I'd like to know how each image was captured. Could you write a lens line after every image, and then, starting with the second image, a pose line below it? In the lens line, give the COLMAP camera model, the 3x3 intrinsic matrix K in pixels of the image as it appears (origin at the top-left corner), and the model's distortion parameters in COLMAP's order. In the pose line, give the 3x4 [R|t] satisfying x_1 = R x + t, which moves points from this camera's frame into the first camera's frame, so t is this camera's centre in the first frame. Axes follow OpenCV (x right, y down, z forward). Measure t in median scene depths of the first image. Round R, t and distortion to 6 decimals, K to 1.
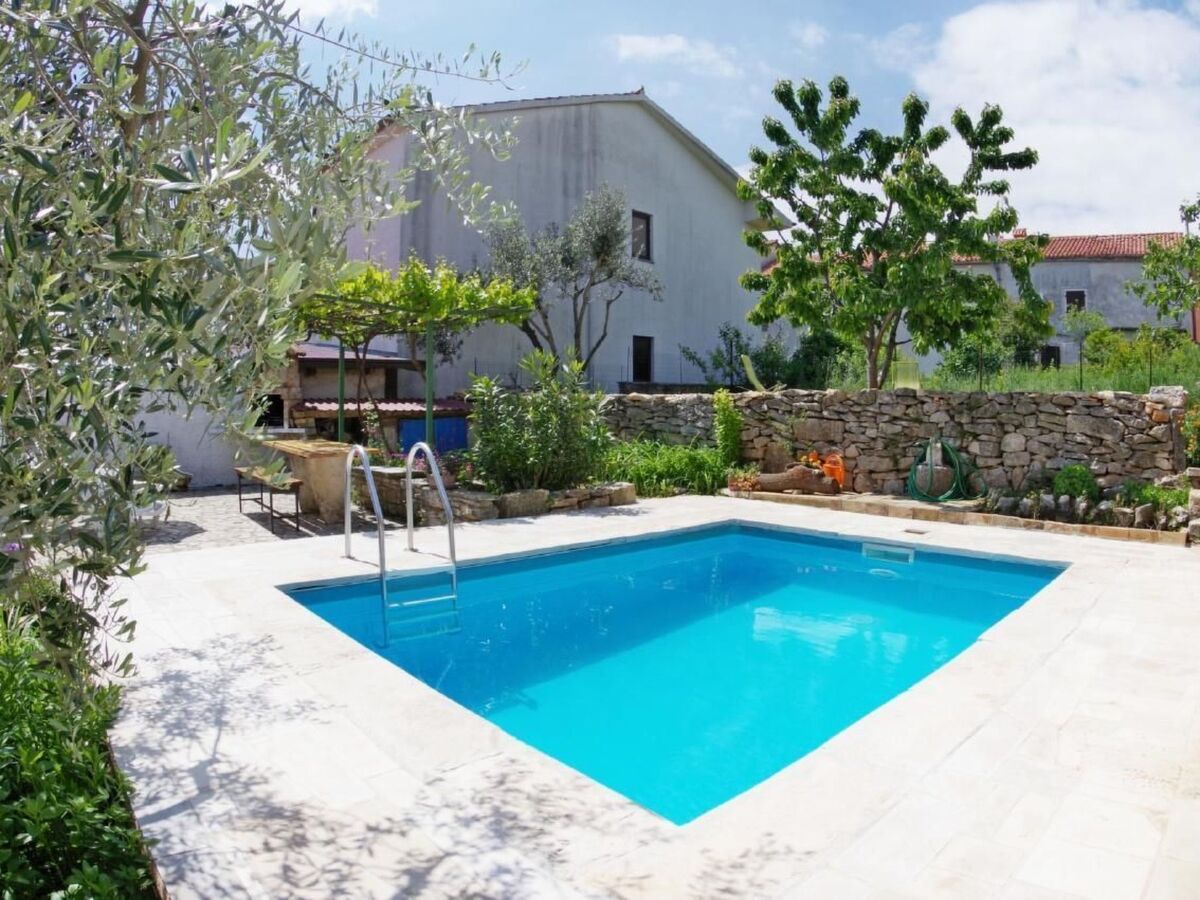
lens RADIAL K [[699.6, 0, 604.7], [0, 699.6, 460.3], [0, 0, 1]] dist [-0.292719, 0.074136]
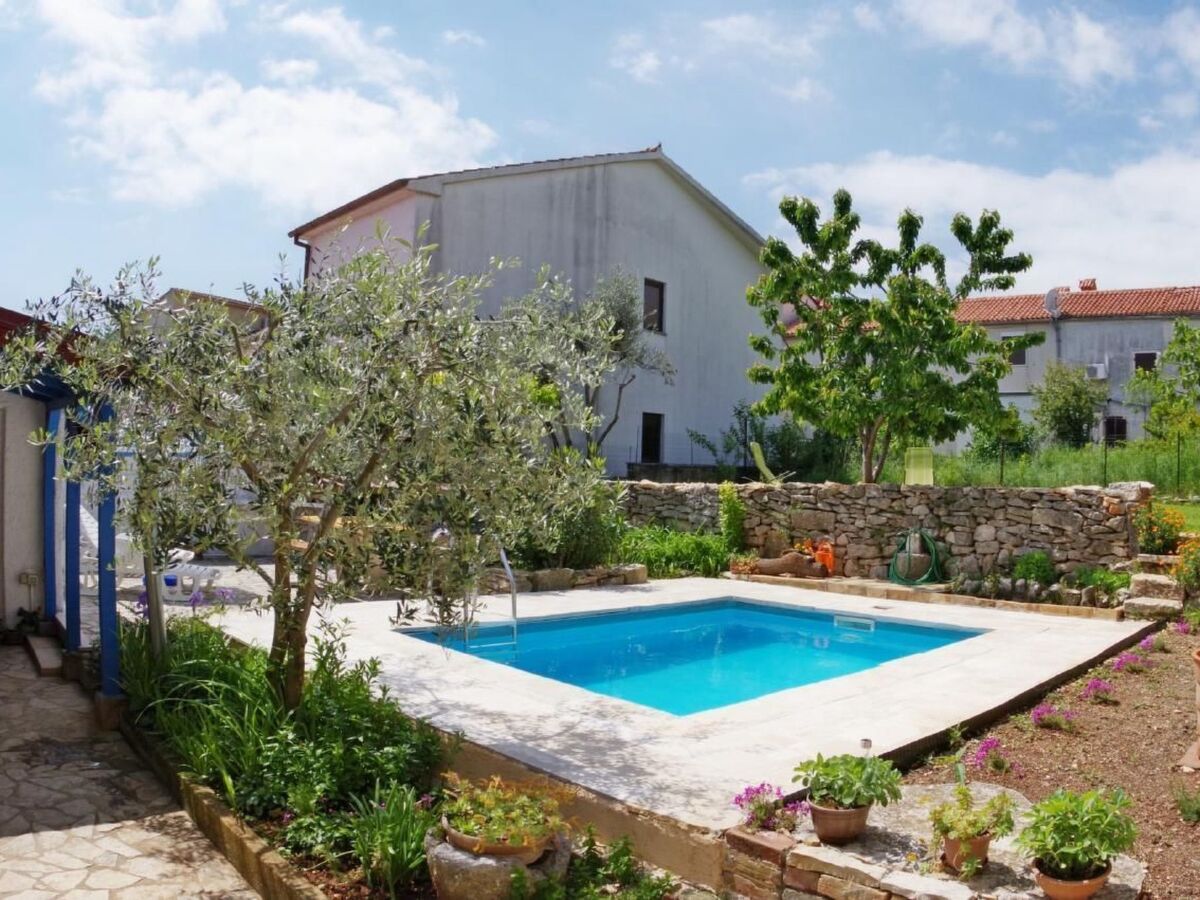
lens RADIAL K [[940.8, 0, 597.7], [0, 940.8, 464.8], [0, 0, 1]] dist [-0.318512, 0.108823]
pose [[0.999713, 0.023687, 0.003618, -0.046287], [-0.023313, 0.996398, -0.081529, -0.003827], [-0.005536, 0.081422, 0.996664, -0.537555]]
